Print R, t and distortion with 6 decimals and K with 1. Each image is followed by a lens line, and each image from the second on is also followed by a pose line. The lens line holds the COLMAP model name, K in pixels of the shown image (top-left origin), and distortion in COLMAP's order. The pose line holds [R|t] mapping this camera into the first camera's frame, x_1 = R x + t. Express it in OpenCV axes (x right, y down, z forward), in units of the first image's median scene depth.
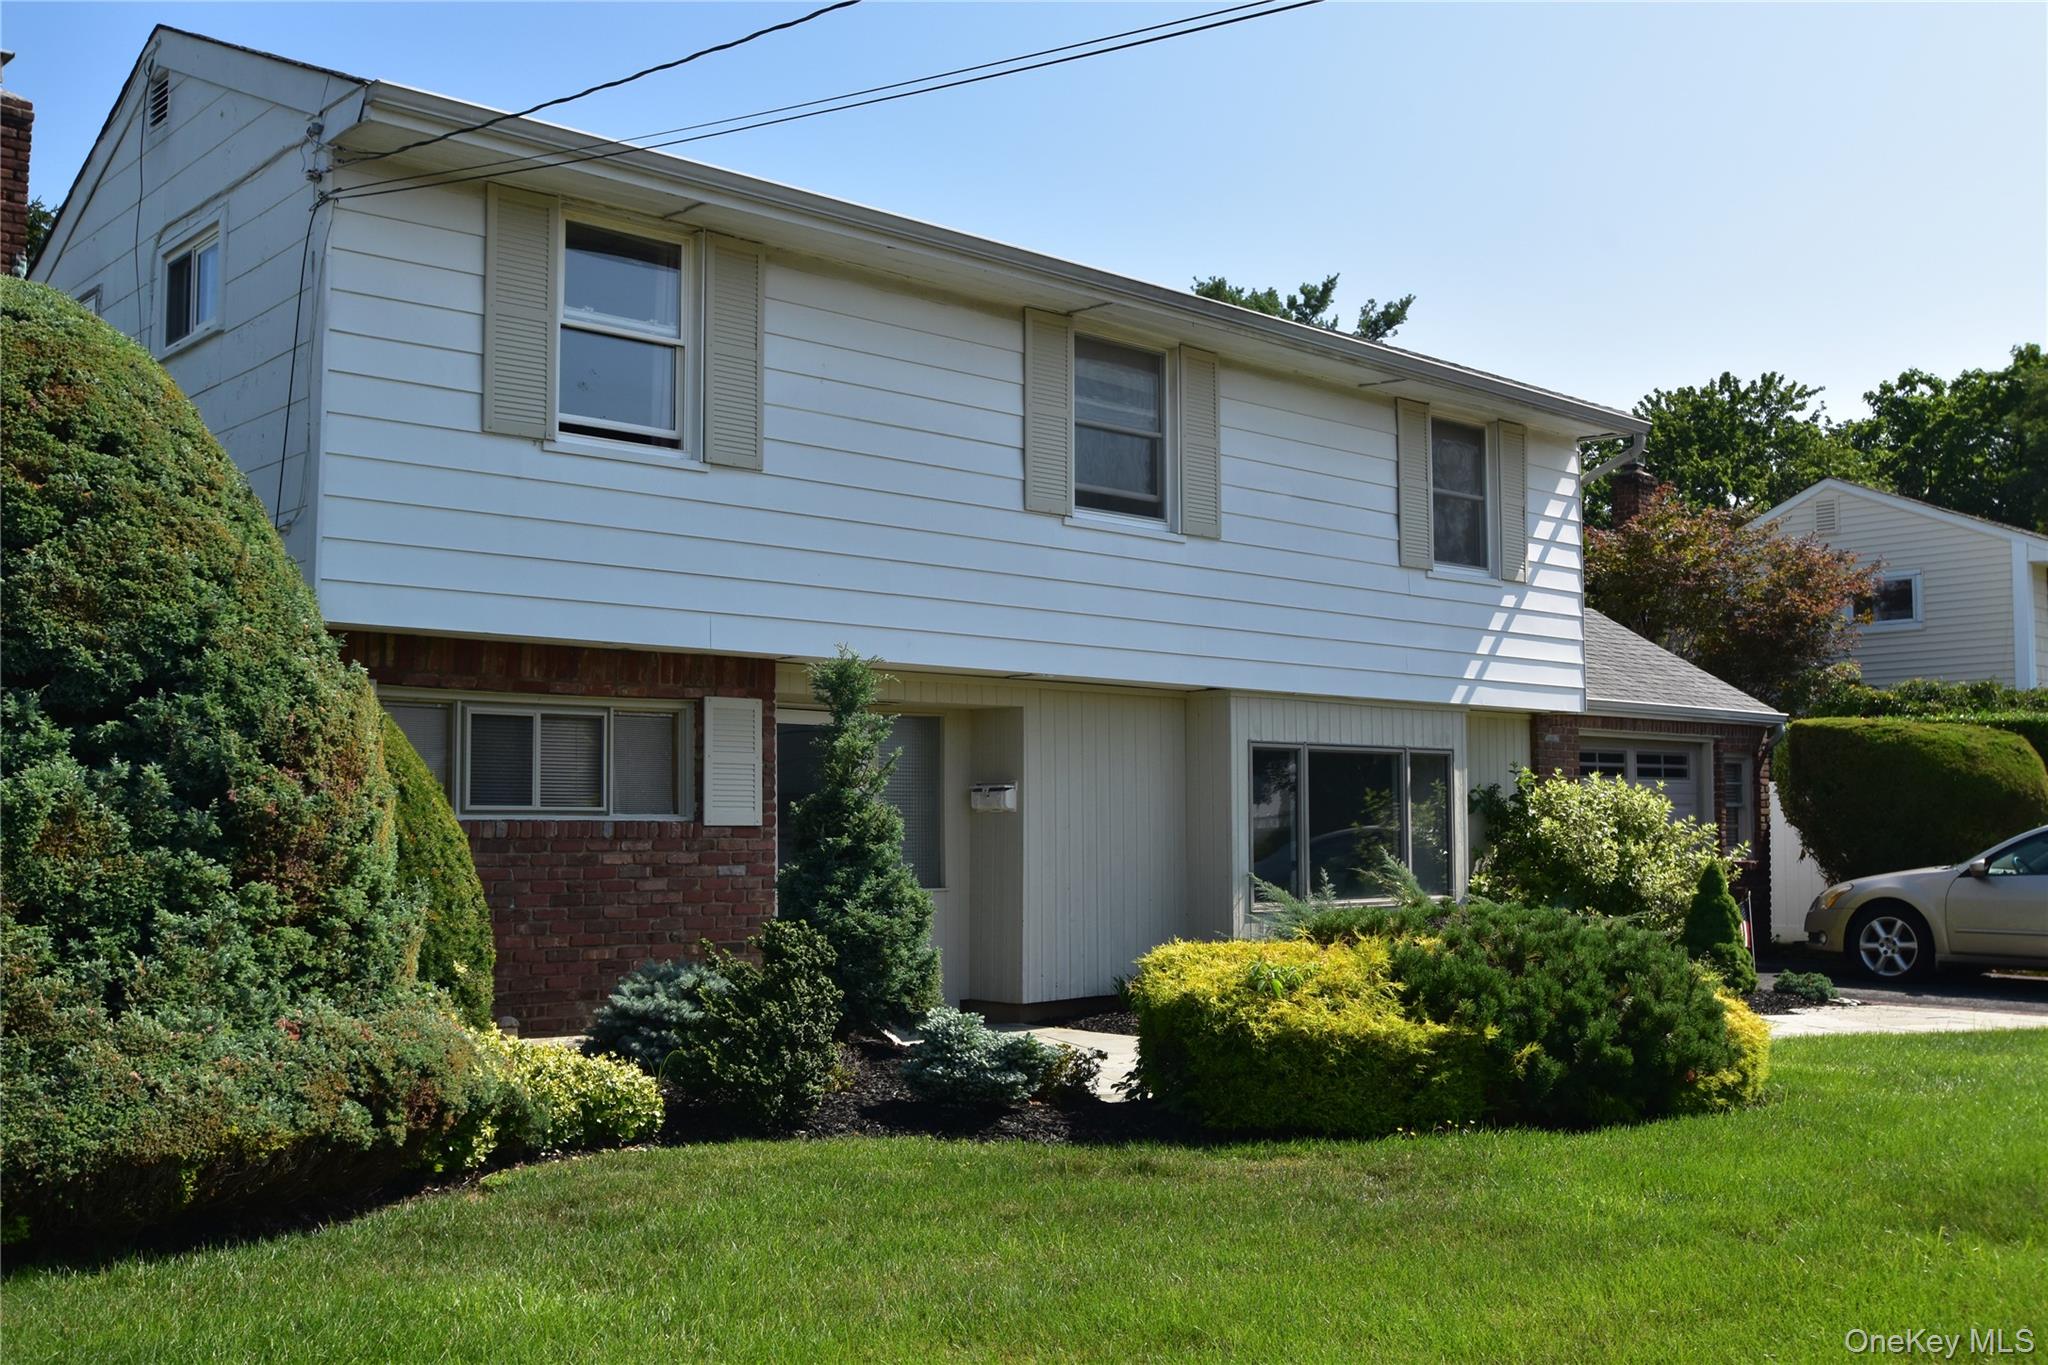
lens RADIAL K [[2025.2, 0, 1027.2], [0, 2025.2, 682.8], [0, 0, 1]] dist [-0.060638, 0.000000]
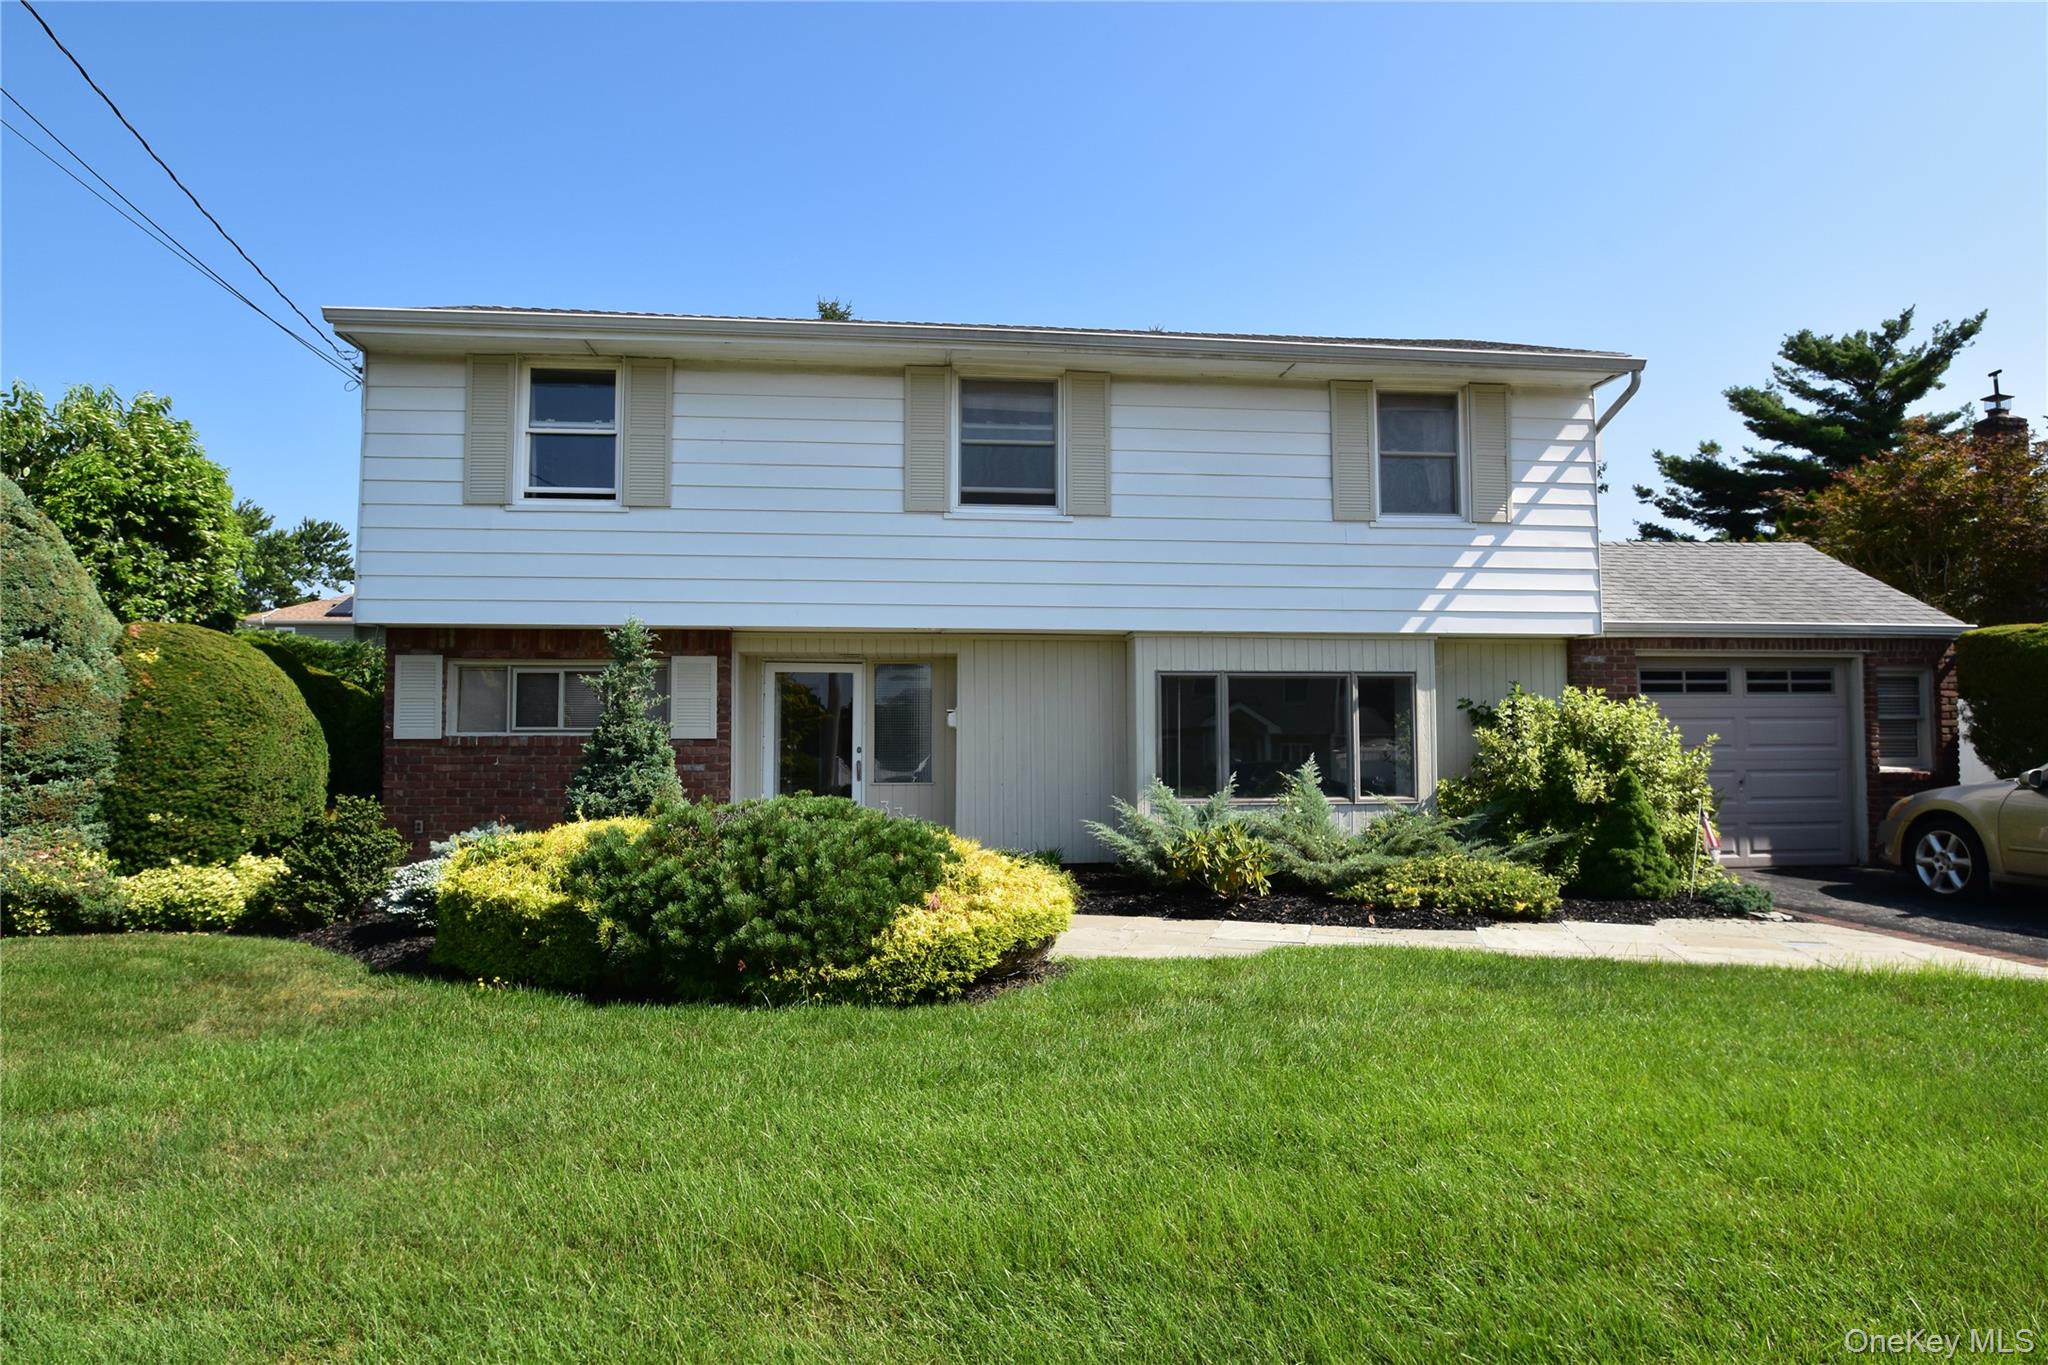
lens RADIAL K [[1147.6, 0, 1043.9], [0, 1147.6, 693.6], [0, 0, 1]] dist [-0.021735, -0.001855]
pose [[0.796162, -0.033611, -0.604150, 0.443957], [0.045536, 0.998953, 0.004433, 0.033011], [0.603368, -0.031040, 0.796859, 0.344111]]
